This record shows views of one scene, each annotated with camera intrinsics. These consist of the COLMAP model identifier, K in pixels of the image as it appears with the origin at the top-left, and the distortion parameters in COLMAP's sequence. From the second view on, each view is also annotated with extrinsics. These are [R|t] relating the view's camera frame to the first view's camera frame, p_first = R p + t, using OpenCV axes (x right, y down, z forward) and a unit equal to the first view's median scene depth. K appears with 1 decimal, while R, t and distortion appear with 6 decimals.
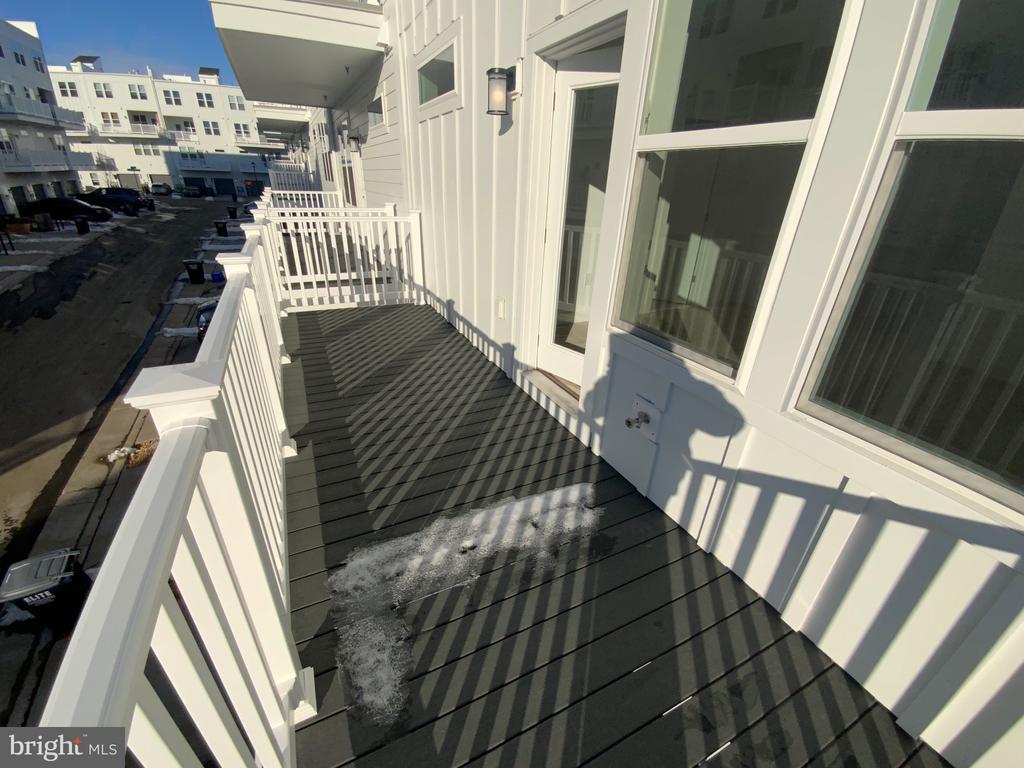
lens RADIAL K [[421.8, 0, 513.6], [0, 421.8, 385.0], [0, 0, 1]] dist [0.018383, -0.018026]
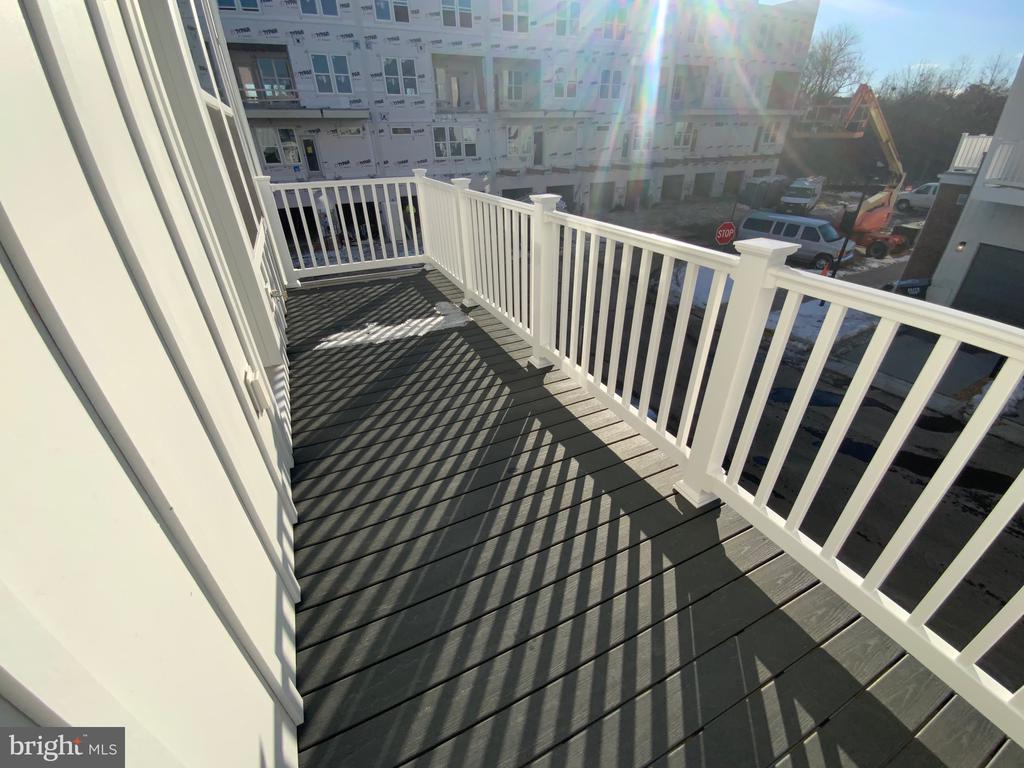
lens RADIAL K [[421.8, 0, 513.6], [0, 421.8, 385.0], [0, 0, 1]] dist [0.018383, -0.018026]
pose [[-0.999700, -0.024334, -0.002701, -0.563782], [-0.015527, 0.544785, 0.838432, -1.050729], [-0.018931, 0.838223, -0.544999, 2.135503]]
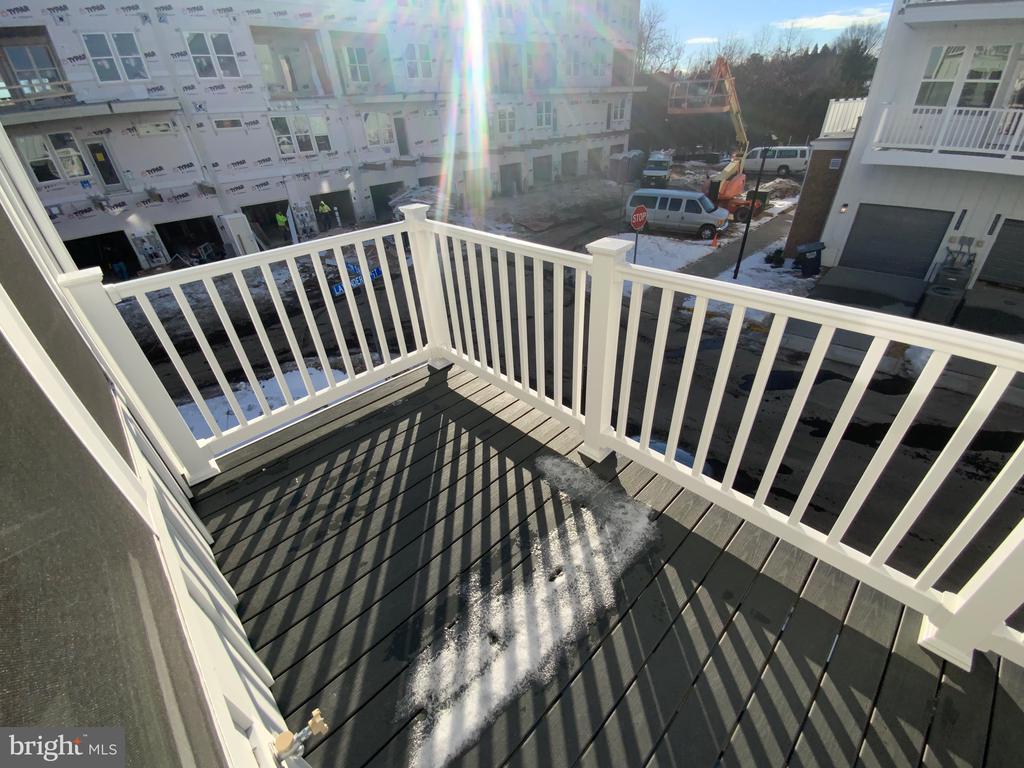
lens RADIAL K [[432.2, 0, 514.4], [0, 432.2, 378.2], [0, 0, 1]] dist [0.034479, -0.026636]
pose [[-0.951510, 0.168212, -0.257551, 0.136141], [-0.124881, 0.553925, 0.823148, -0.558615], [0.281128, 0.815397, -0.506058, 1.023797]]
